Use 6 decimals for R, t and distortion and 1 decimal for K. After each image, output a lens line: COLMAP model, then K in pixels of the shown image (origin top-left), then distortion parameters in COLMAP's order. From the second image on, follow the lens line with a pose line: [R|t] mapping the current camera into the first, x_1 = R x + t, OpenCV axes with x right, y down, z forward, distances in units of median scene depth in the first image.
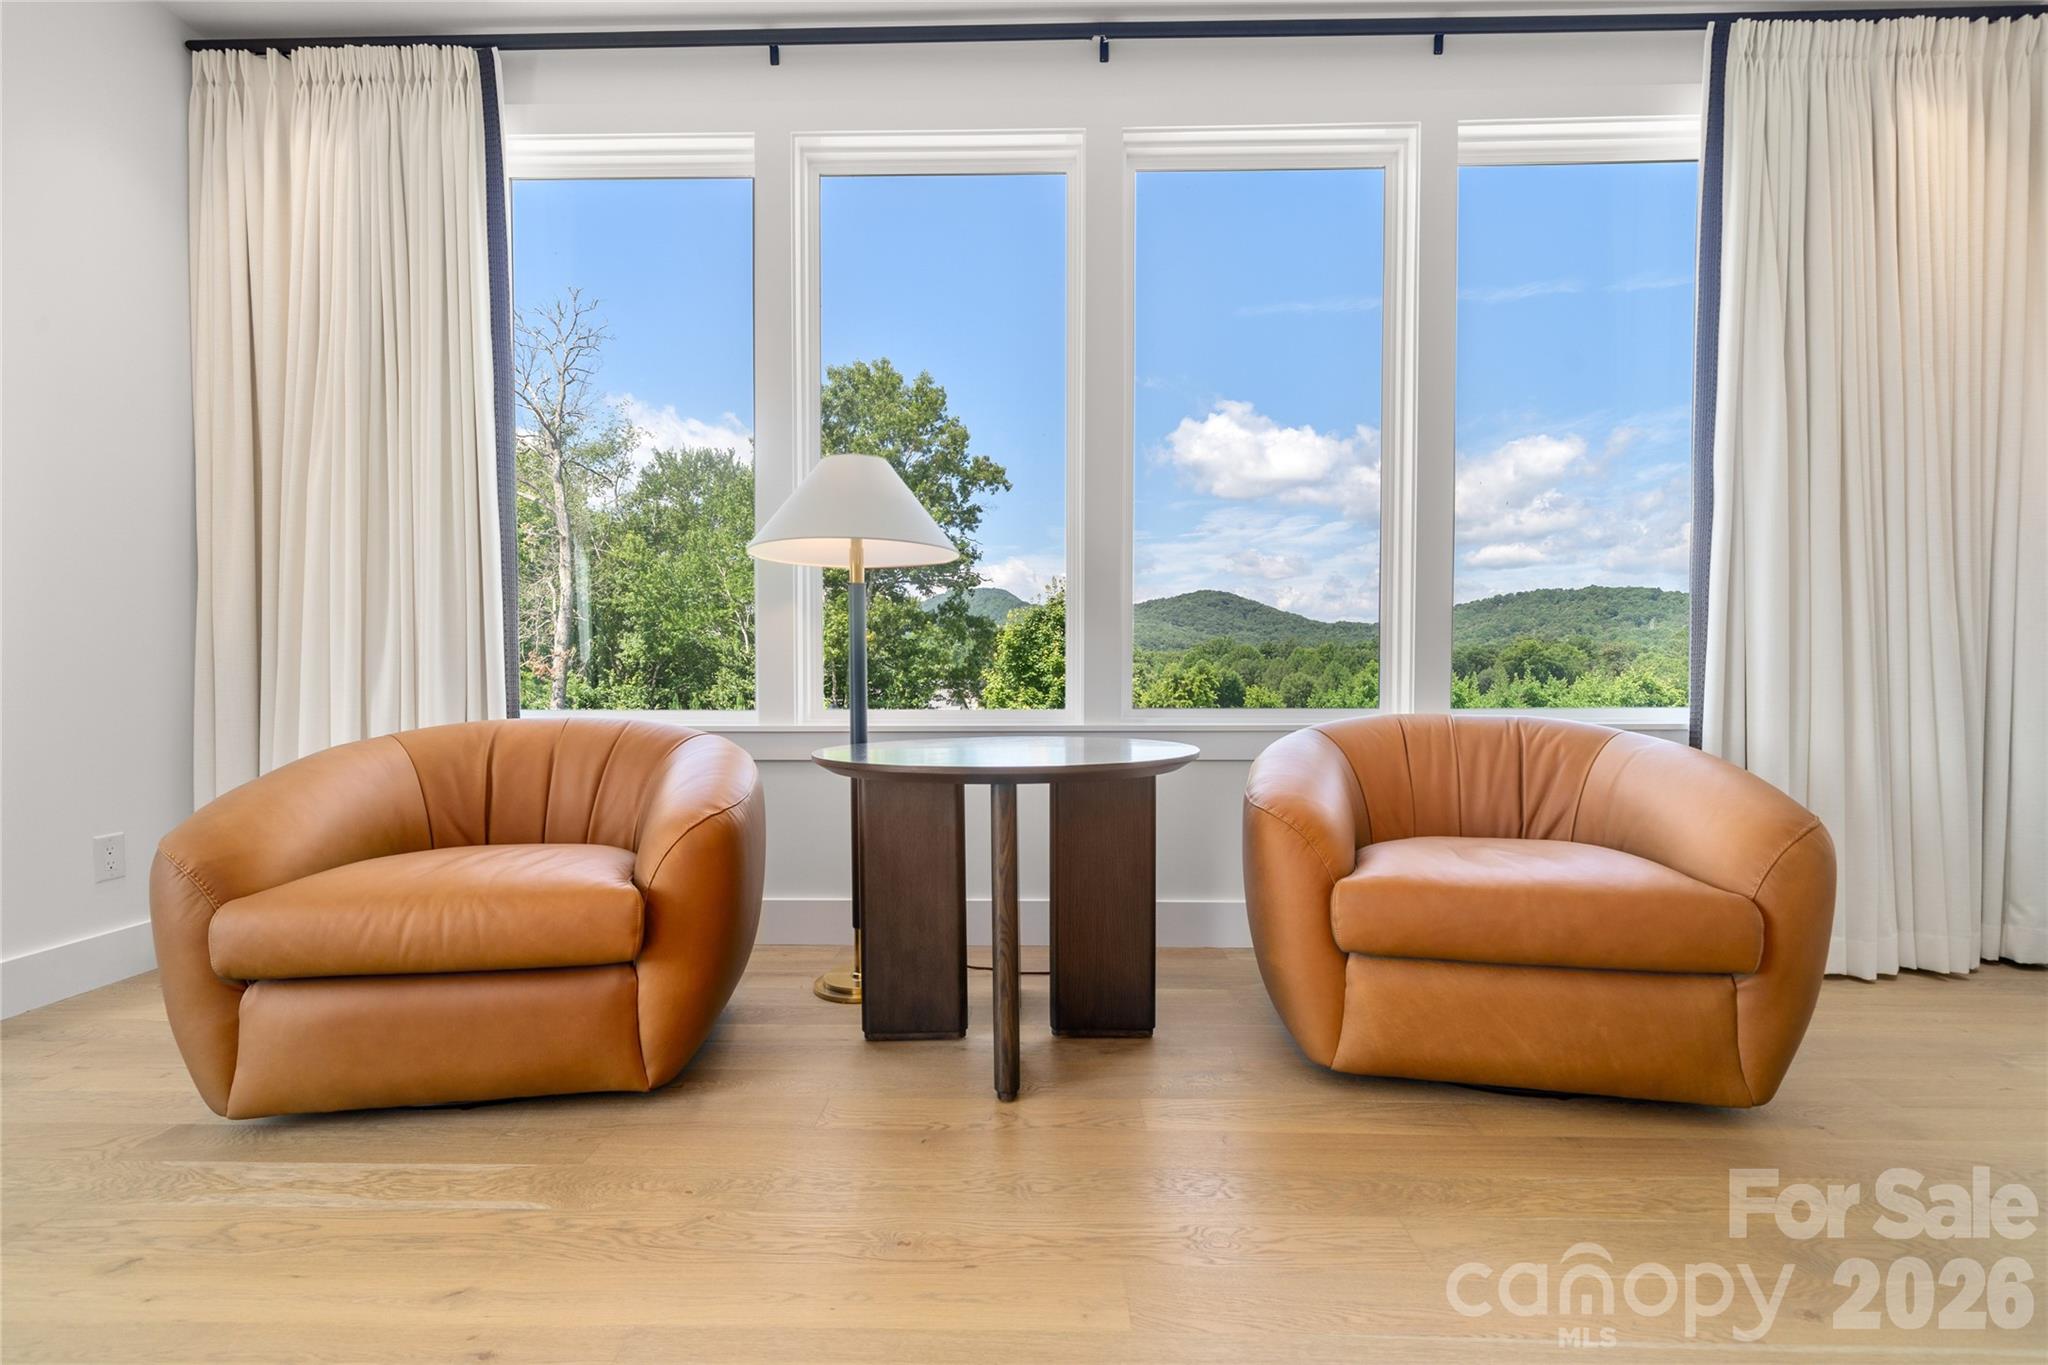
lens RADIAL K [[923.7, 0, 1023.5], [0, 923.7, 683.0], [0, 0, 1]] dist [0.002184, -0.000664]
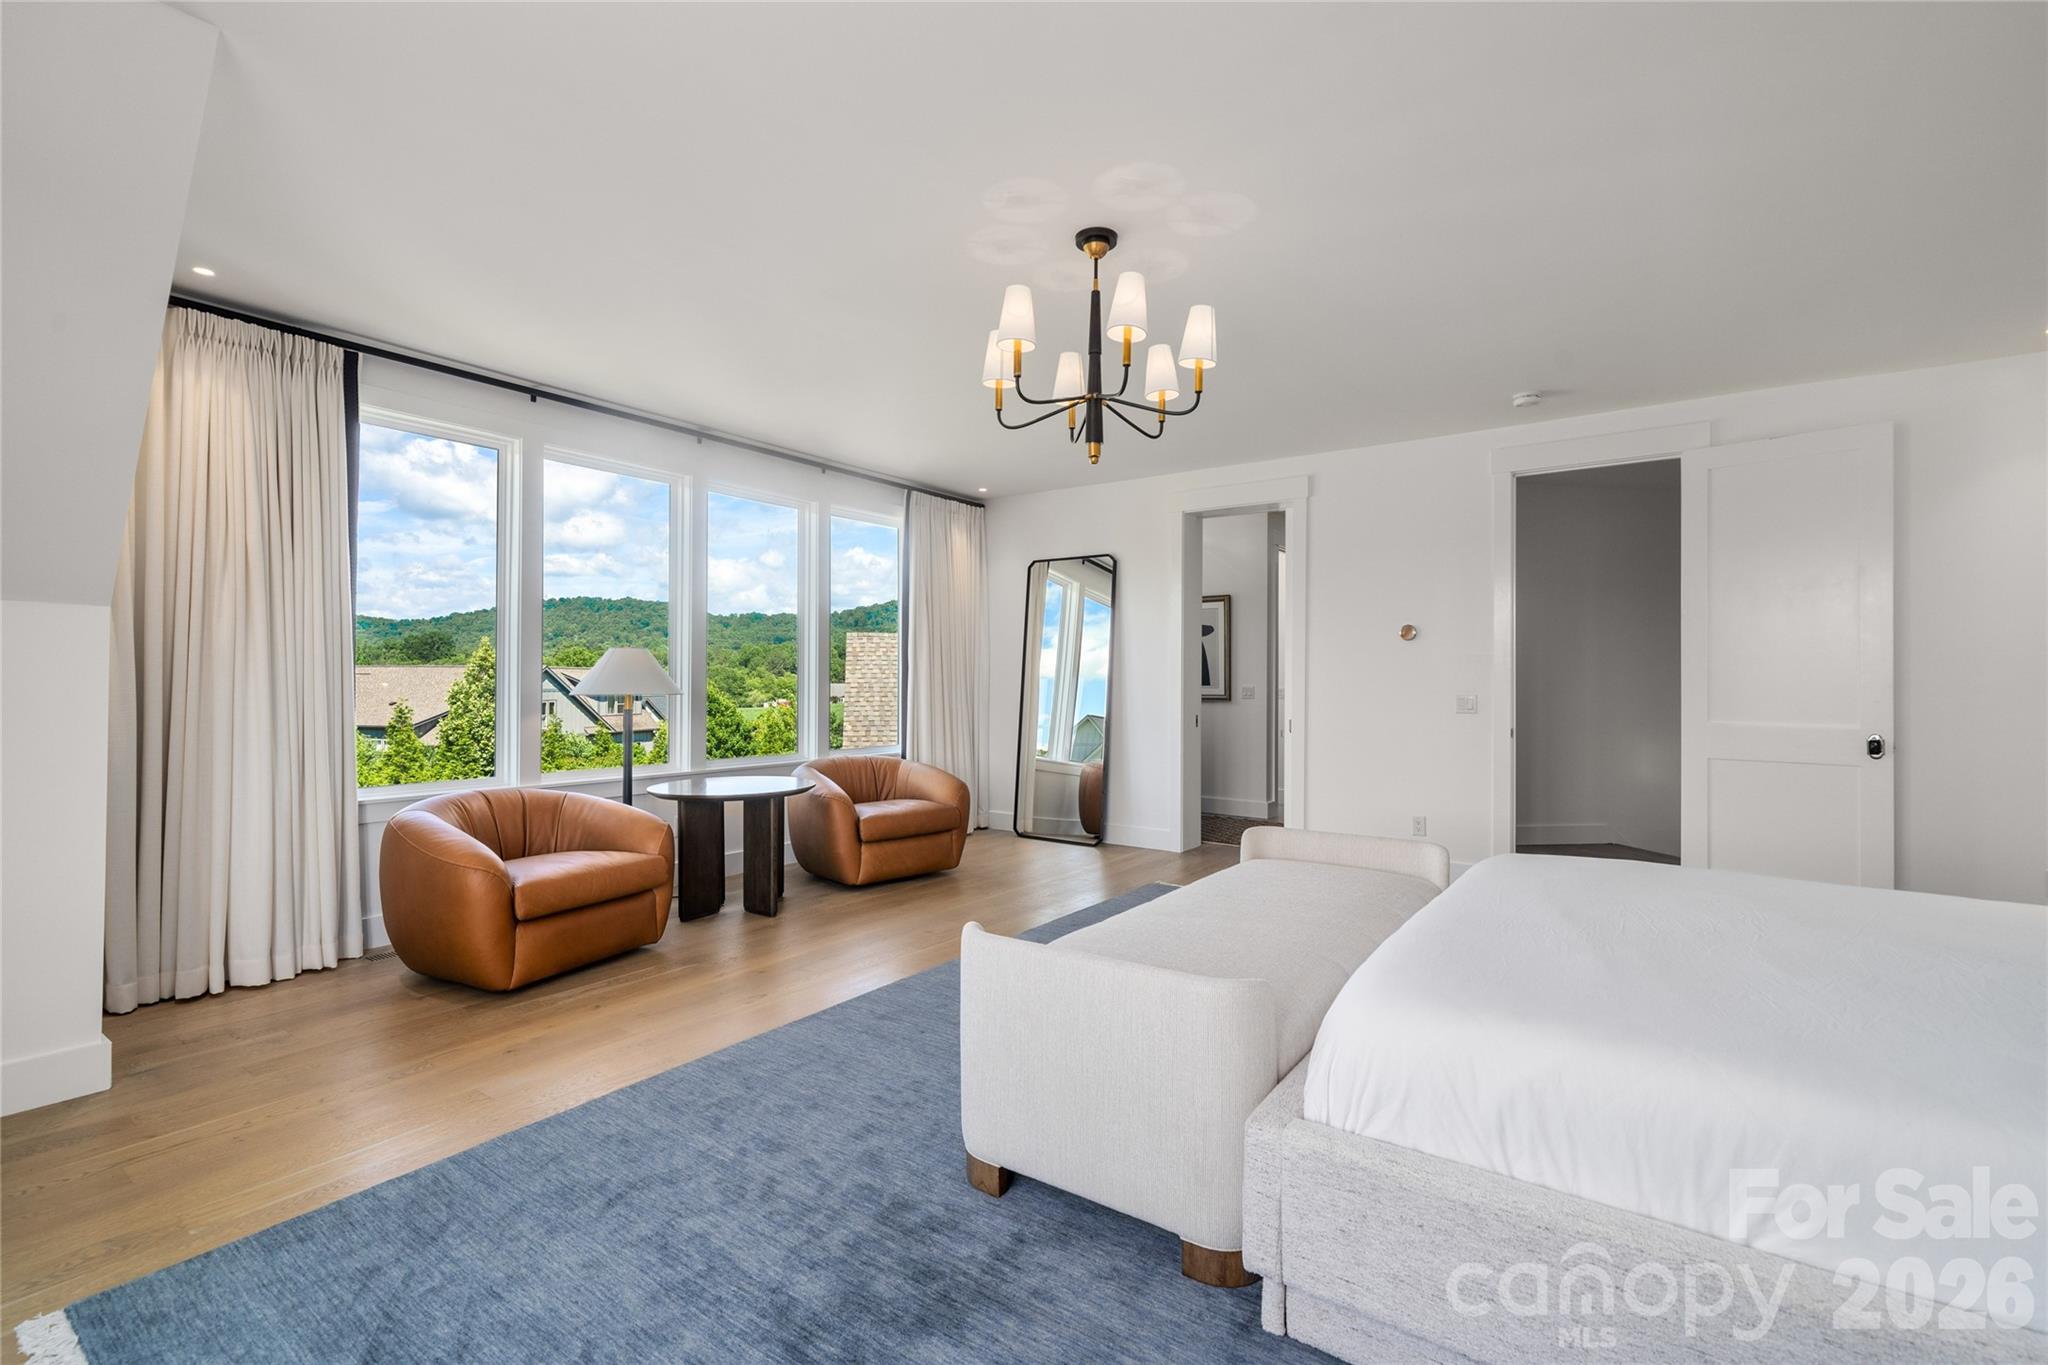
lens RADIAL K [[923.7, 0, 1025.4], [0, 923.7, 682.9], [0, 0, 1]] dist [0.002184, -0.000664]
pose [[0.571335, -0.002403, 0.820713, -1.421233], [0.005209, 0.999986, -0.000698, -0.170531], [-0.820700, 0.004674, 0.571340, -0.888203]]
